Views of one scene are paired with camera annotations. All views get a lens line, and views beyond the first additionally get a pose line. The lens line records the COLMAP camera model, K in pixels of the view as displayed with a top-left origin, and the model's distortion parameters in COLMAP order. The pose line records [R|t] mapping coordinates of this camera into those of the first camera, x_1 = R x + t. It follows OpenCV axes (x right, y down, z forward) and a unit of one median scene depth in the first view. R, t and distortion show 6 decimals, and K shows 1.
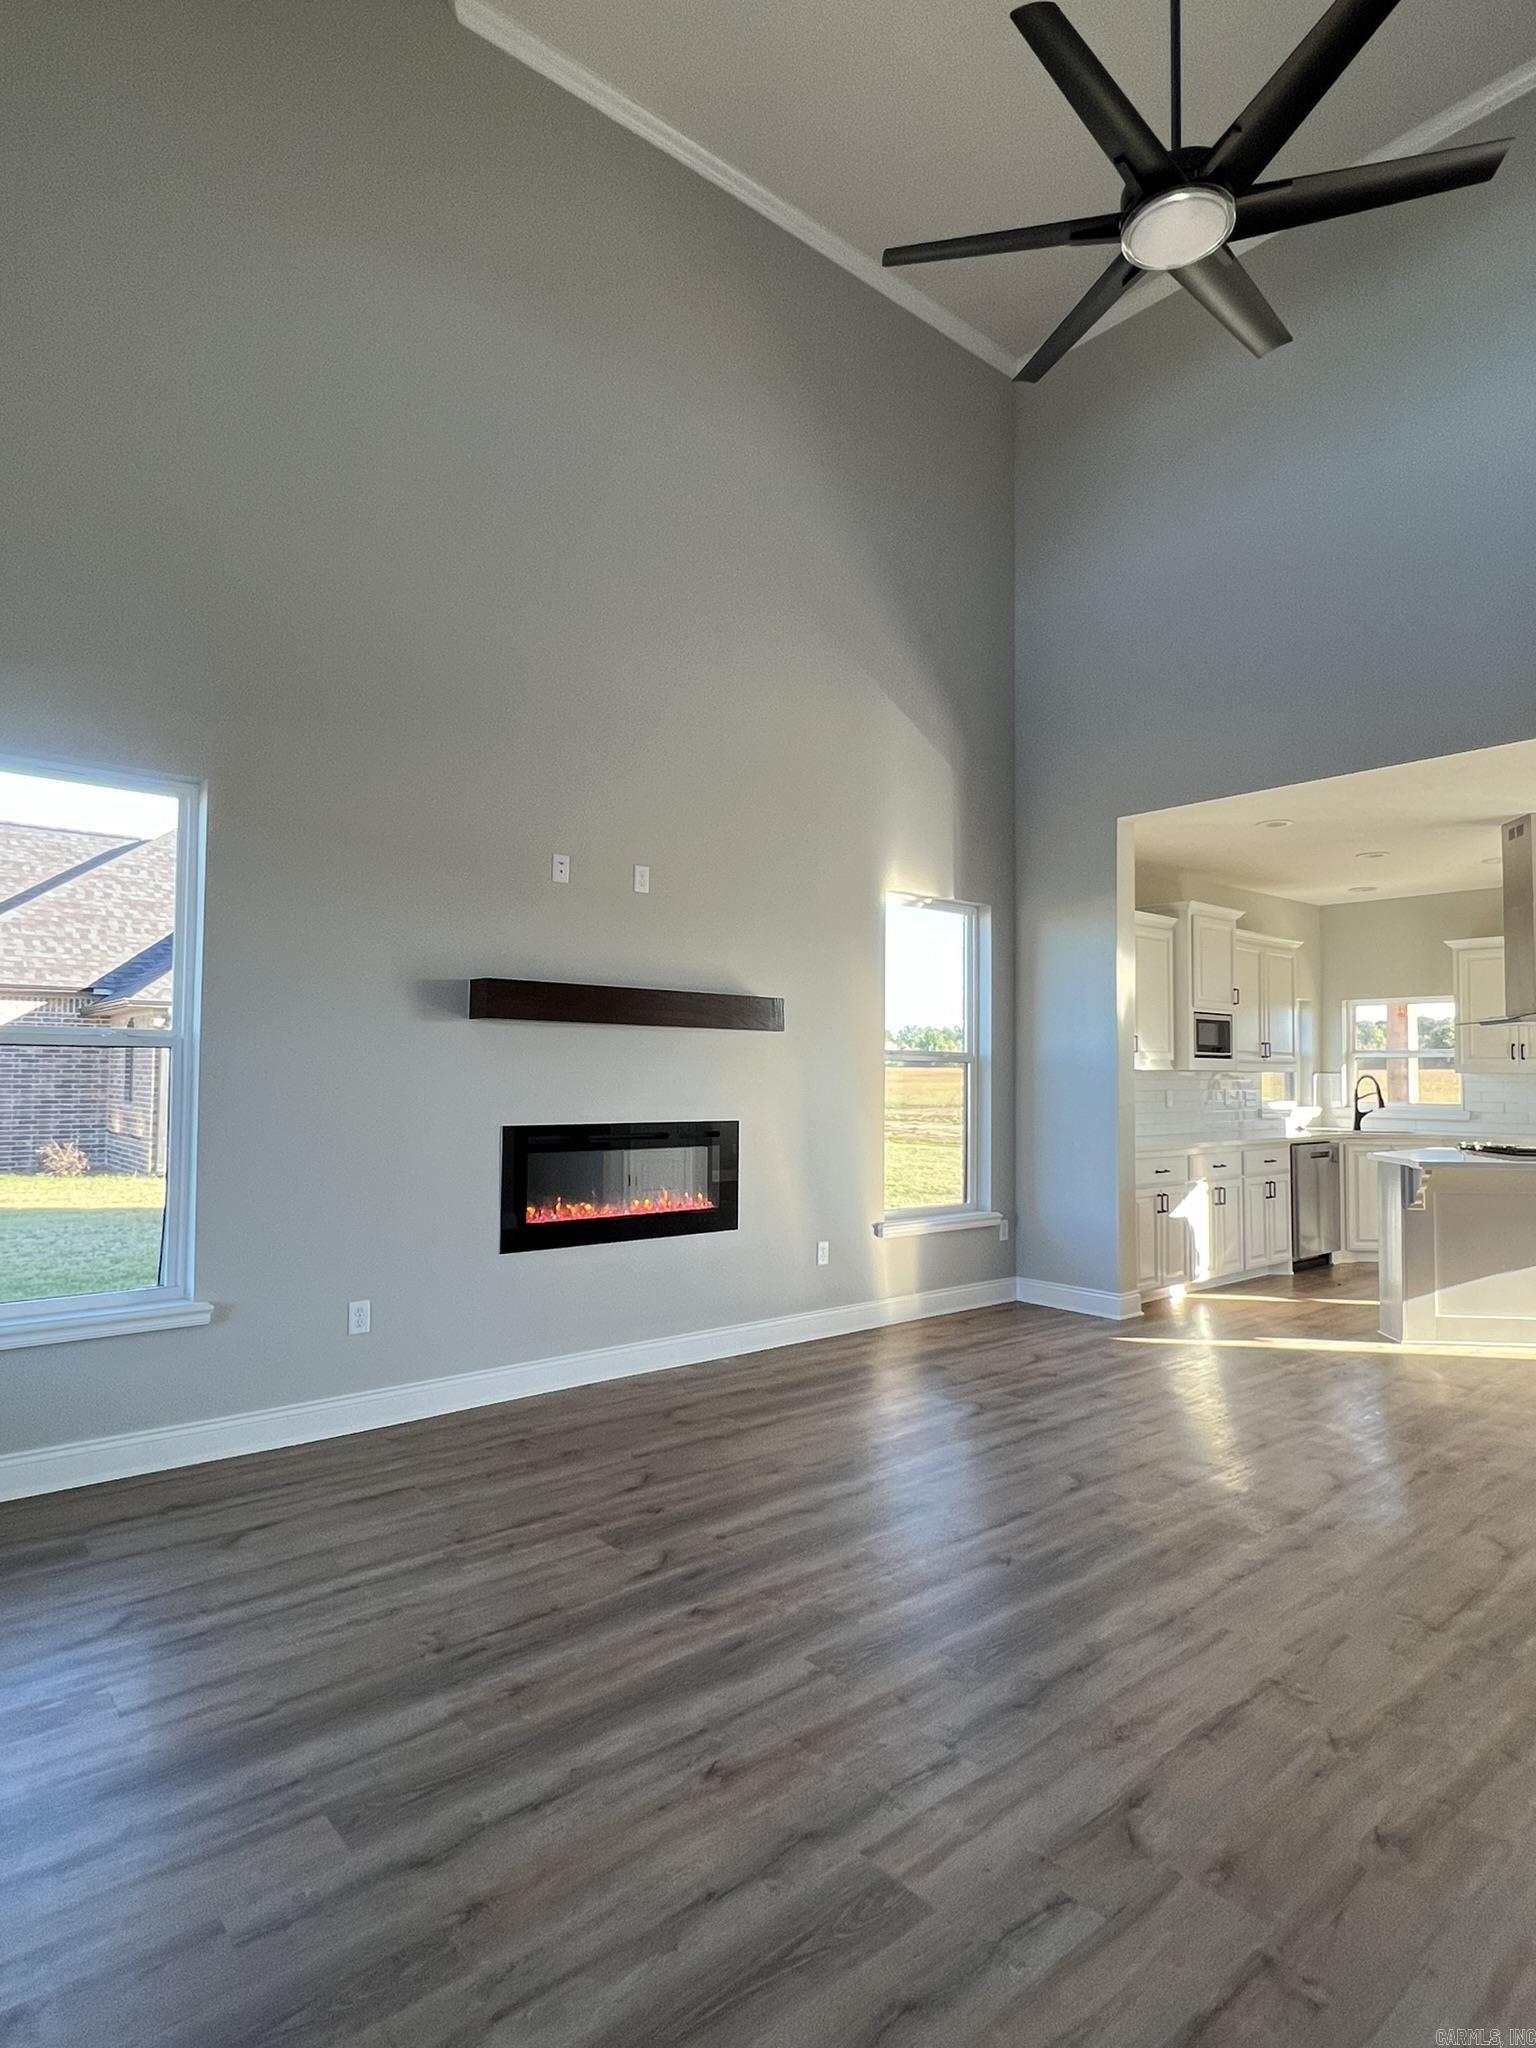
lens RADIAL K [[1133.9, 0, 761.3], [0, 1133.9, 1010.1], [0, 0, 1]] dist [0.003328, -0.002071]
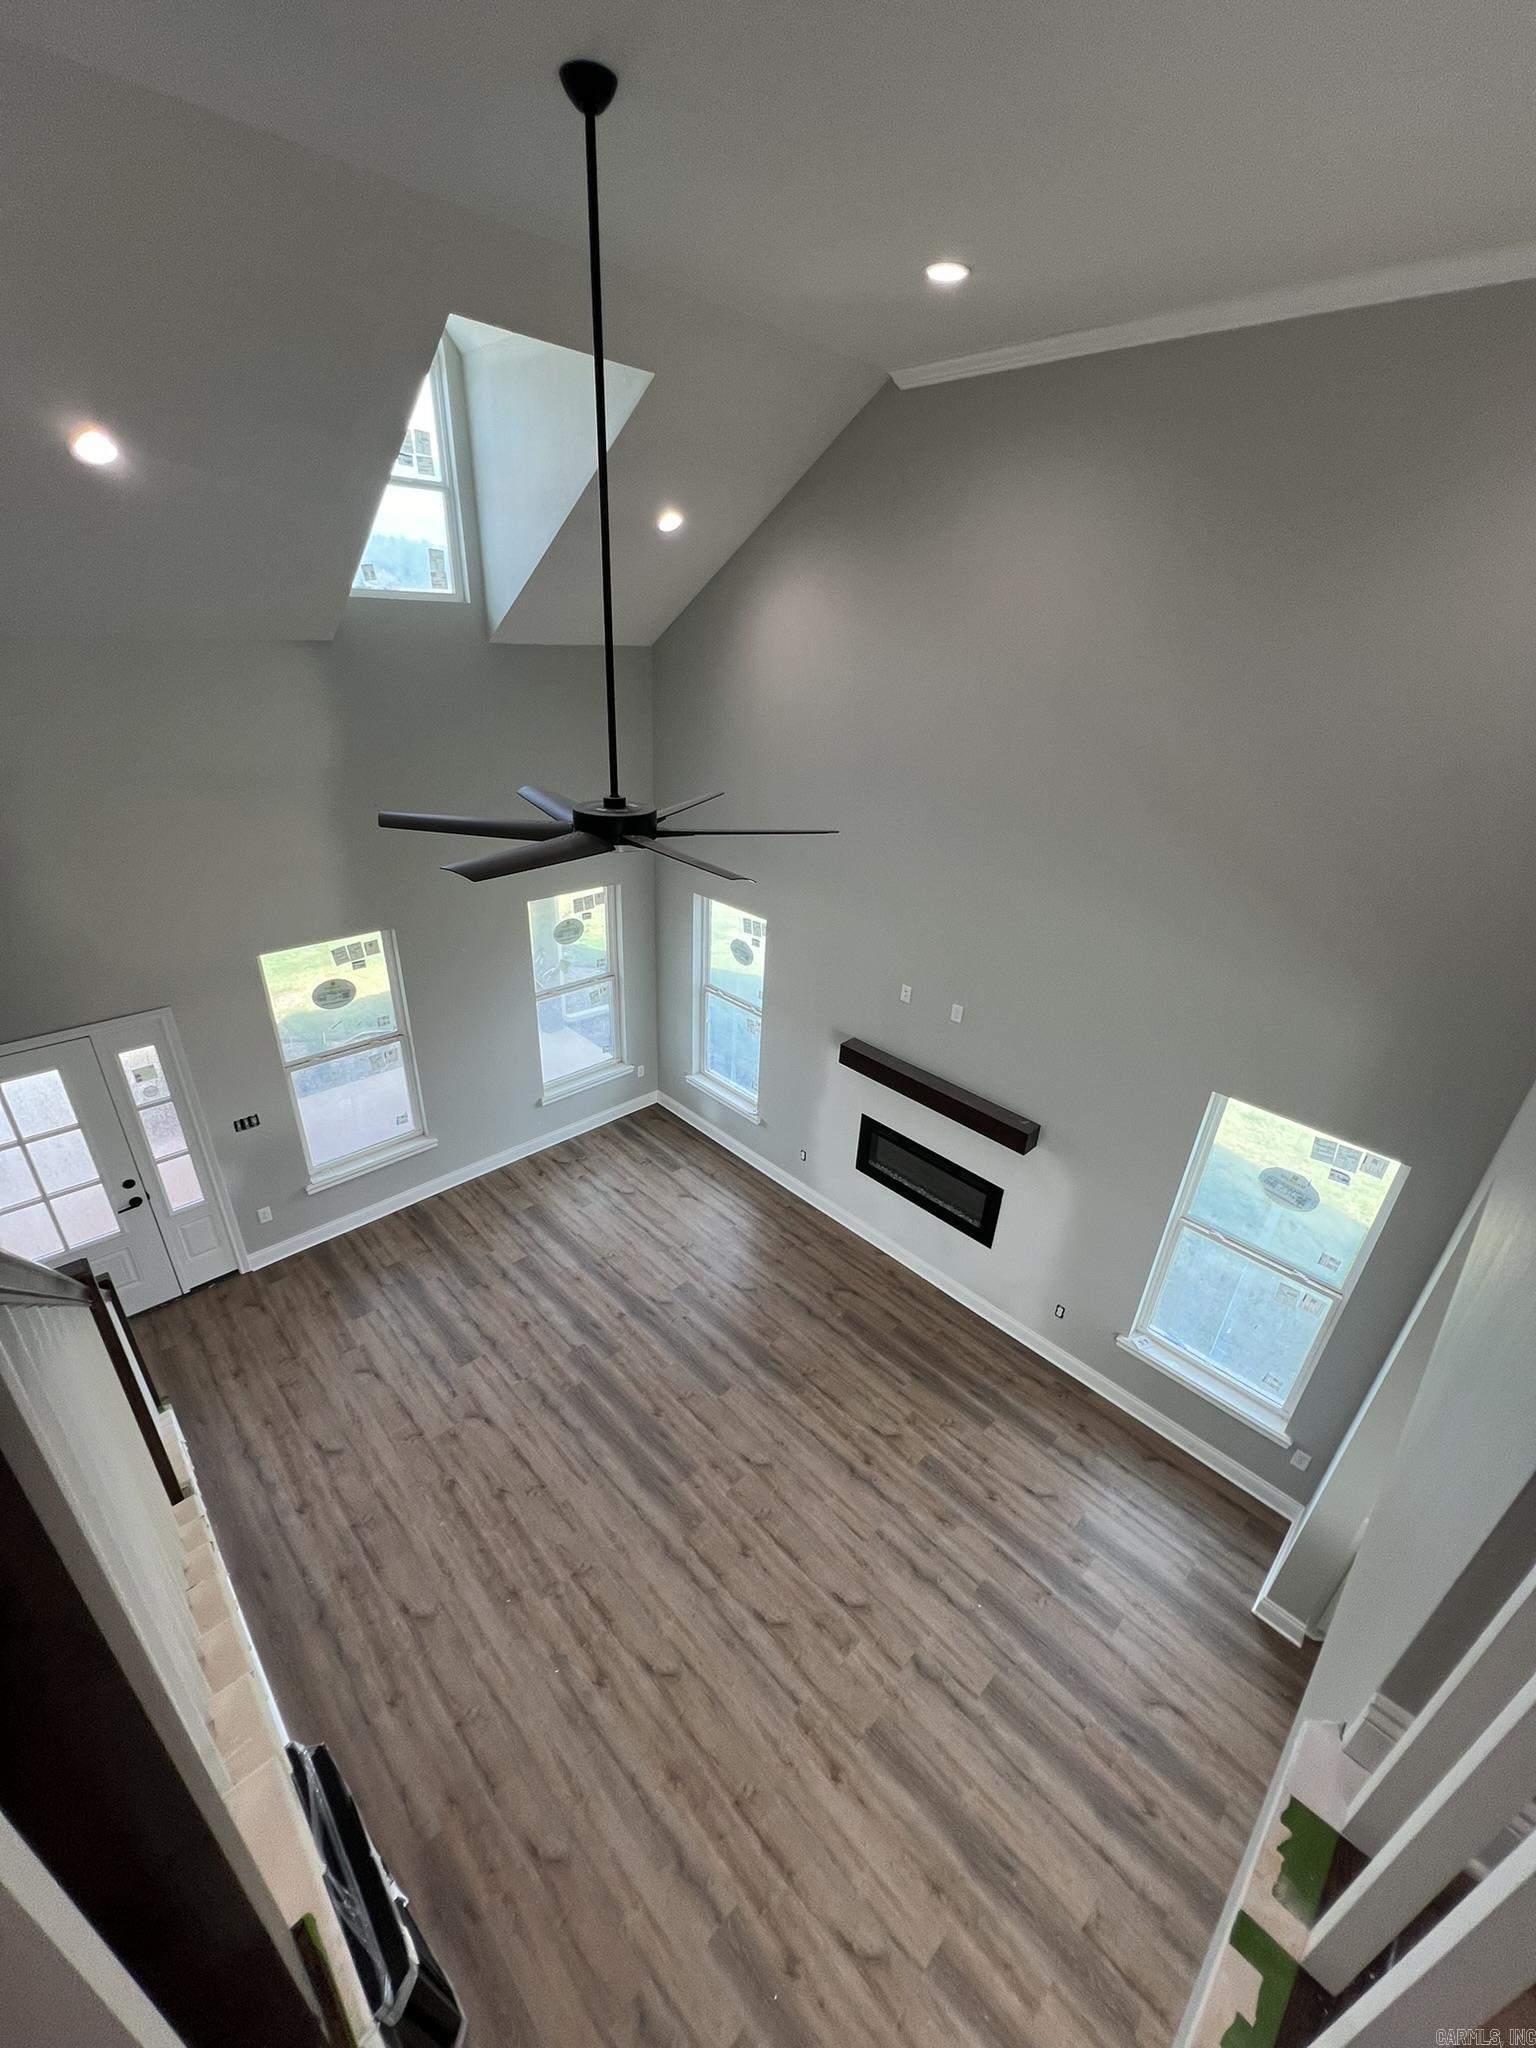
lens RADIAL K [[816.5, 0, 771.2], [0, 816.5, 1026.4], [0, 0, 1]] dist [-0.004454, 0.000775]
pose [[0.072613, 0.435529, -0.897241, 0.881905], [0.012156, 0.899163, 0.437446, -0.600150], [0.997286, -0.042671, 0.059997, 0.752965]]
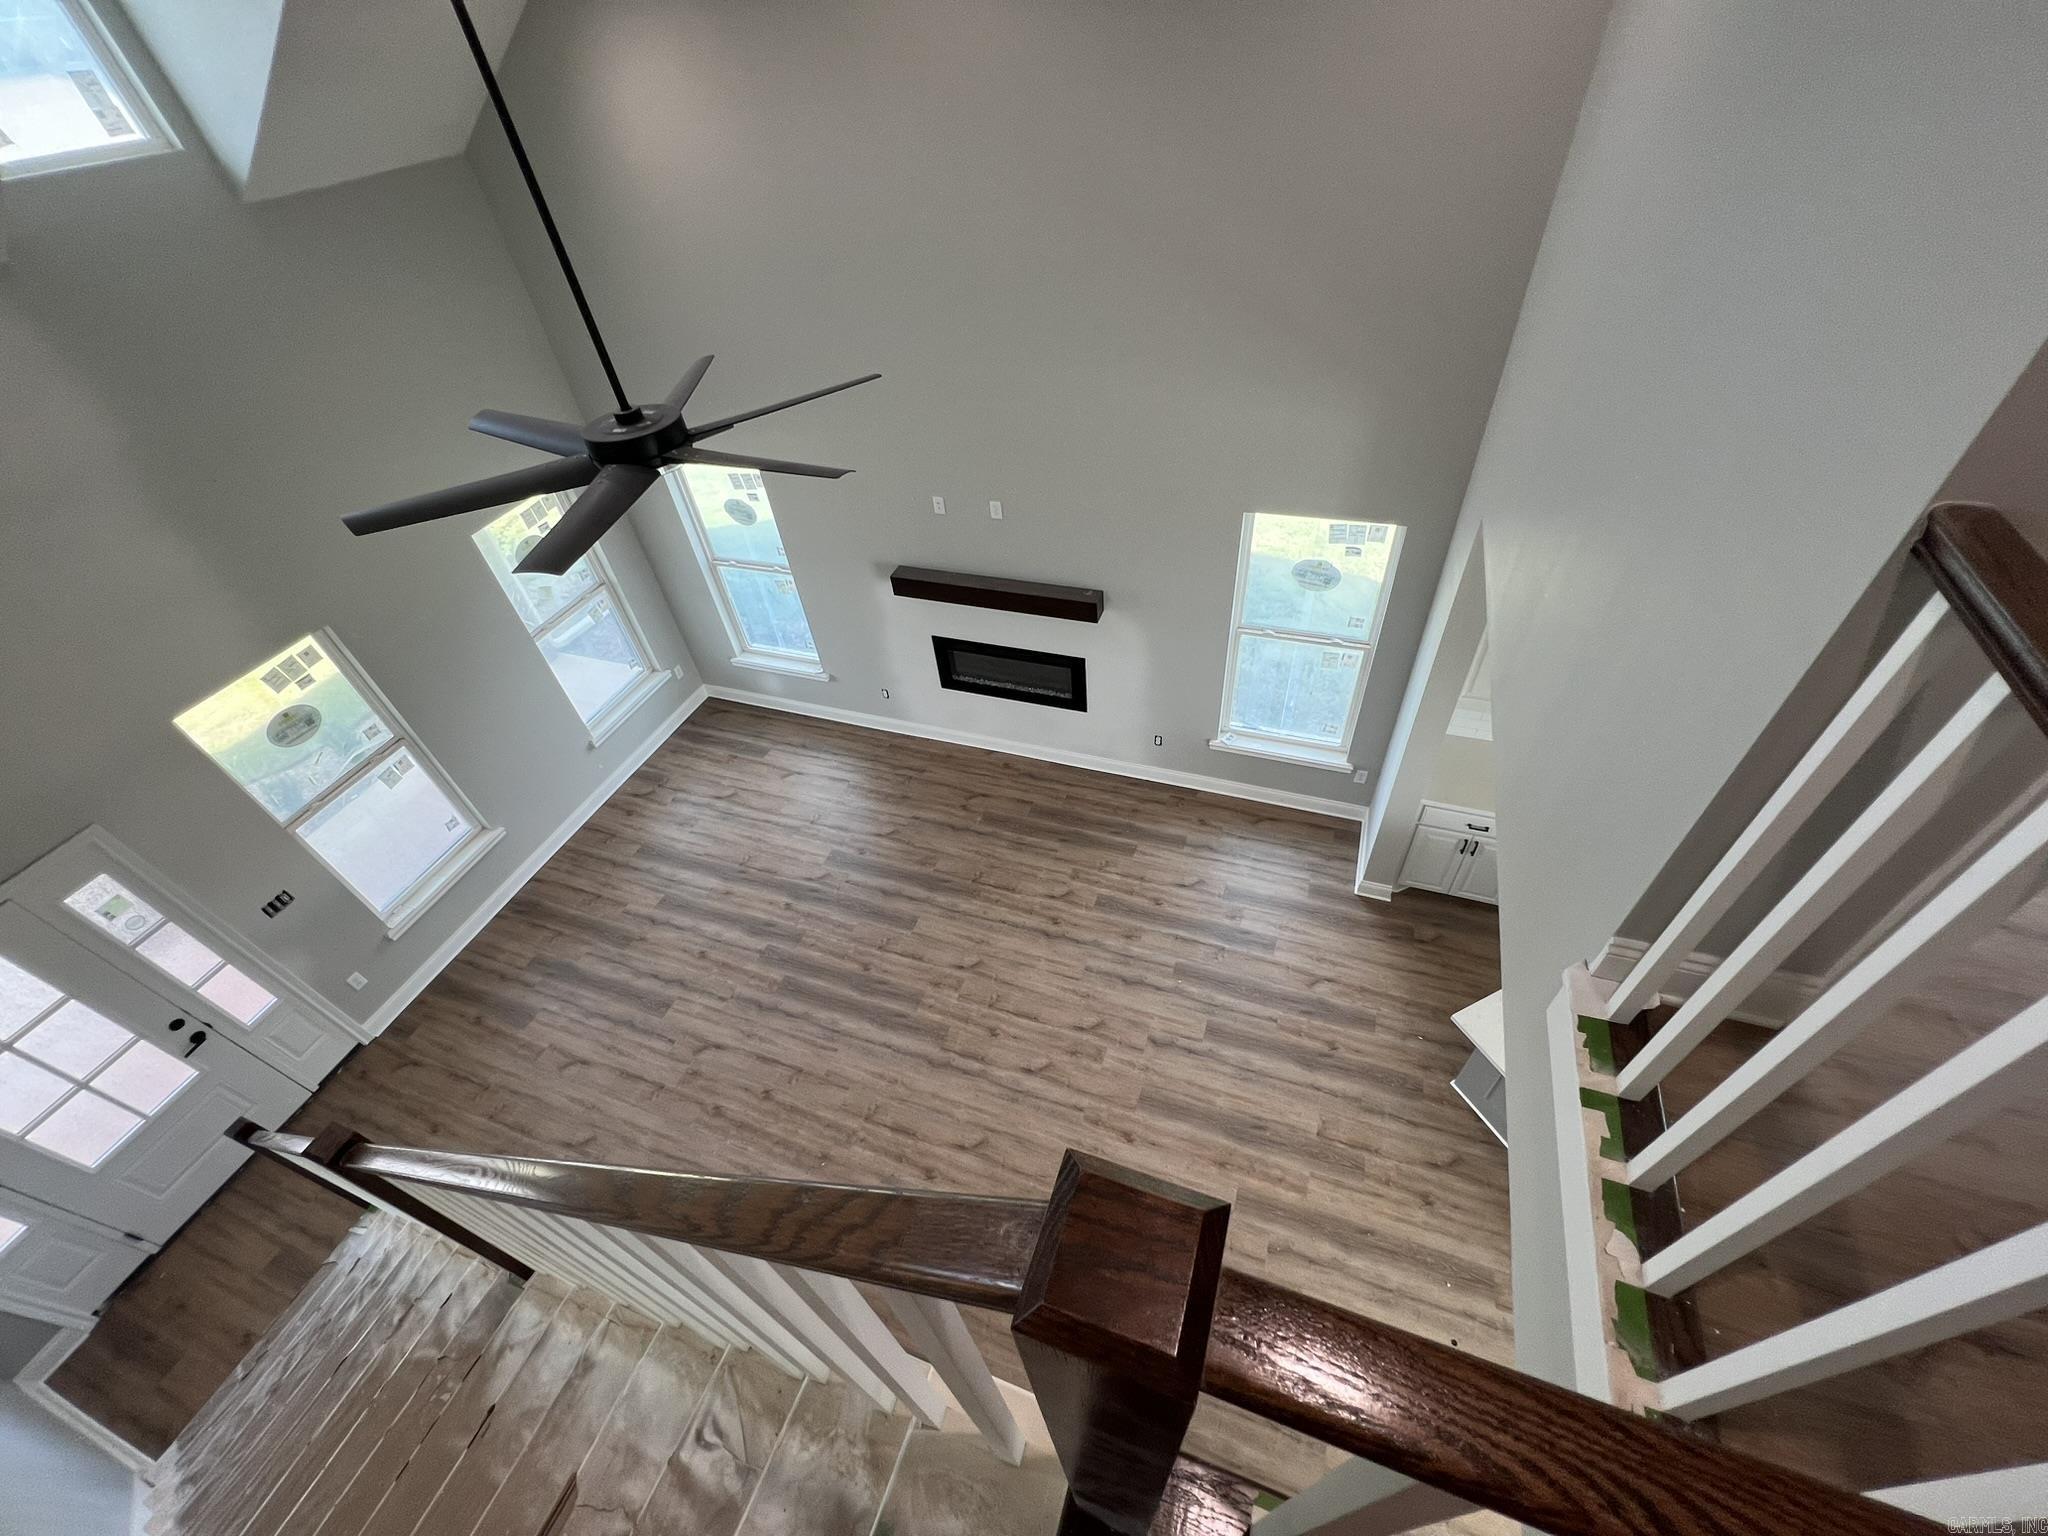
lens RADIAL K [[816.5, 0, 1022.4], [0, 816.5, 763.8], [0, 0, 1]] dist [-0.004454, 0.000775]
pose [[0.489054, 0.565535, -0.664075, 0.844602], [0.143061, 0.699017, 0.700649, -0.658653], [0.860441, -0.437658, 0.260951, 0.662655]]
